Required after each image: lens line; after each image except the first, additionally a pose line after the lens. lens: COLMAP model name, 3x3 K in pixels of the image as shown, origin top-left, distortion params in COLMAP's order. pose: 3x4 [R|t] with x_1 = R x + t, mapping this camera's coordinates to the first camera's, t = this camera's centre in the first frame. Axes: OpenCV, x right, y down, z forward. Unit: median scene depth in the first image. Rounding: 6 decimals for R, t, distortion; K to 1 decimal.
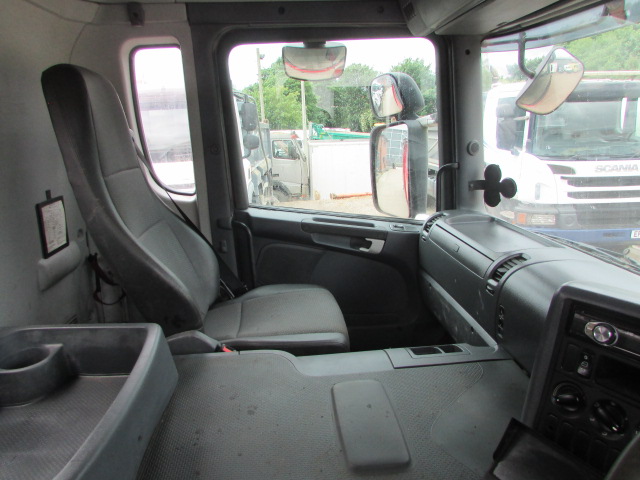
lens RADIAL K [[455.9, 0, 318.5], [0, 455.9, 228.6], [0, 0, 1]] dist [-0.021422, 0.000550]
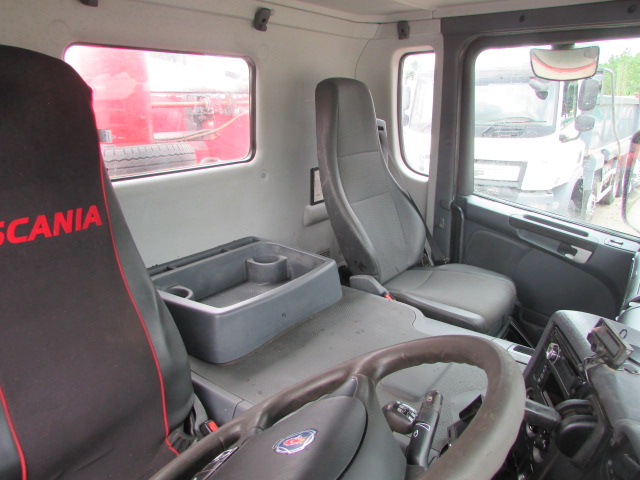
lens RADIAL K [[455.9, 0, 318.5], [0, 455.9, 228.6], [0, 0, 1]] dist [-0.021422, 0.000550]
pose [[0.740432, 0.217092, -0.636106, 0.324687], [-0.172625, 0.976078, 0.132182, -0.051161], [0.649585, 0.011936, 0.760195, -0.110922]]
